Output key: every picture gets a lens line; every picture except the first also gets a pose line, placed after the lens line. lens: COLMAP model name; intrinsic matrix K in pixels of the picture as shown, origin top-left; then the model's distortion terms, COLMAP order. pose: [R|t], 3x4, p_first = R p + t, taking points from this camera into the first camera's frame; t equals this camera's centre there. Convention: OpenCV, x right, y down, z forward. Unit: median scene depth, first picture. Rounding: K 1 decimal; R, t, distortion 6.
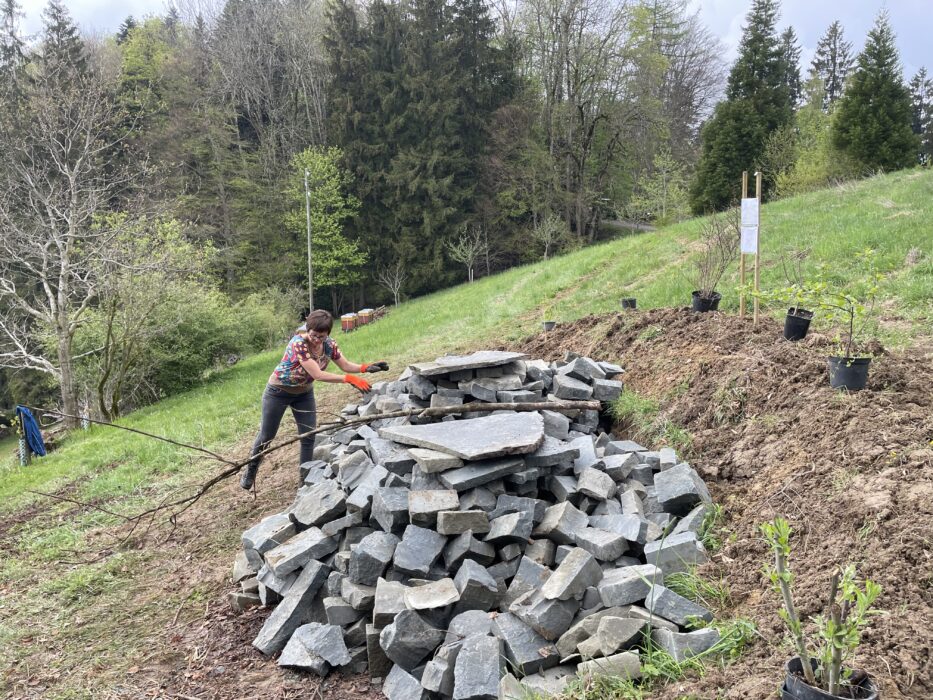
lens RADIAL K [[708.8, 0, 470.0], [0, 708.8, 351.1], [0, 0, 1]] dist [0.079717, -0.111044]
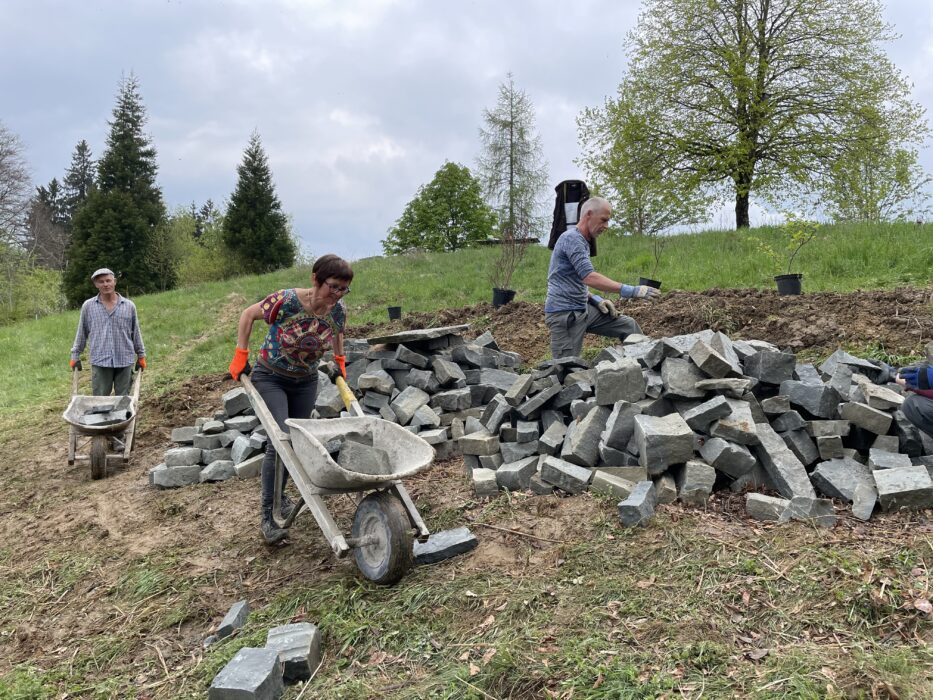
lens RADIAL K [[708.8, 0, 475.9], [0, 708.8, 347.2], [0, 0, 1]] dist [0.079717, -0.111044]
pose [[0.595766, -0.007458, 0.803123, -0.082610], [0.140679, 0.985467, -0.095206, 0.015439], [-0.790742, 0.169703, 0.588157, 0.047855]]
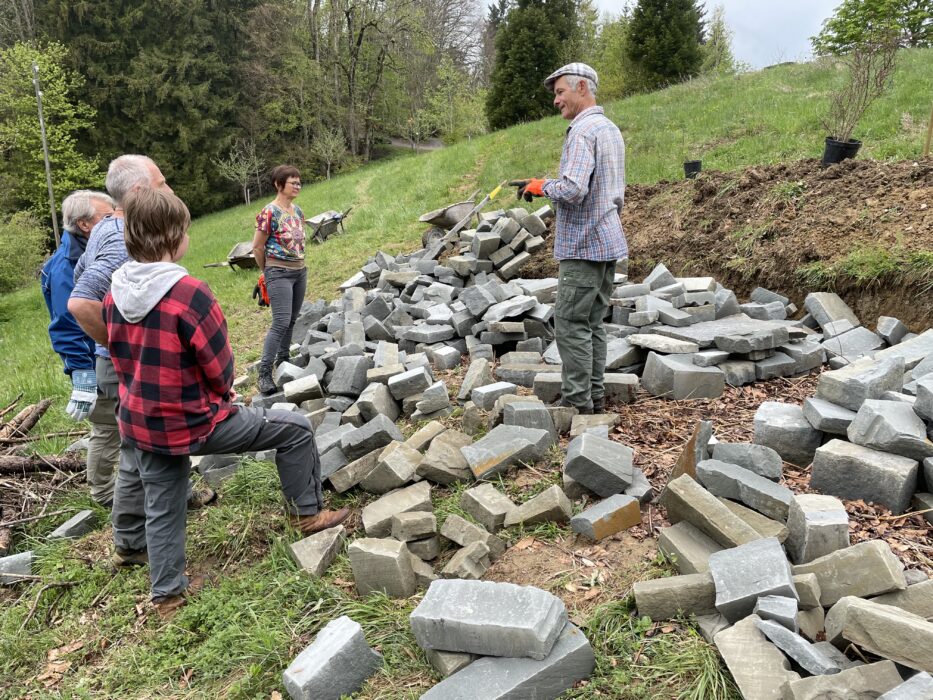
lens RADIAL K [[708.8, 0, 465.7], [0, 708.8, 346.5], [0, 0, 1]] dist [0.079717, -0.111044]
pose [[0.941692, -0.085728, 0.325373, -0.048439], [0.055914, 0.993423, 0.099918, 0.006578], [-0.331799, -0.075899, 0.940292, 0.044839]]
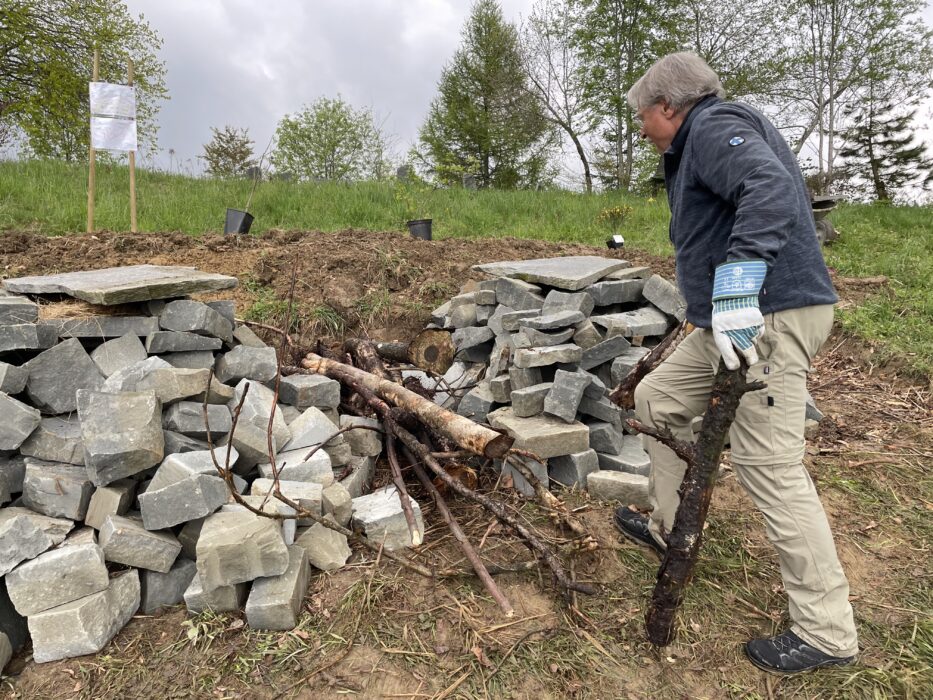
lens RADIAL K [[708.8, 0, 461.3], [0, 708.8, 344.4], [0, 0, 1]] dist [0.079717, -0.111044]
pose [[-0.459867, -0.057199, 0.886144, -0.062456], [0.185889, 0.969612, 0.159055, 0.002673], [-0.868313, 0.237869, -0.435259, 0.120535]]
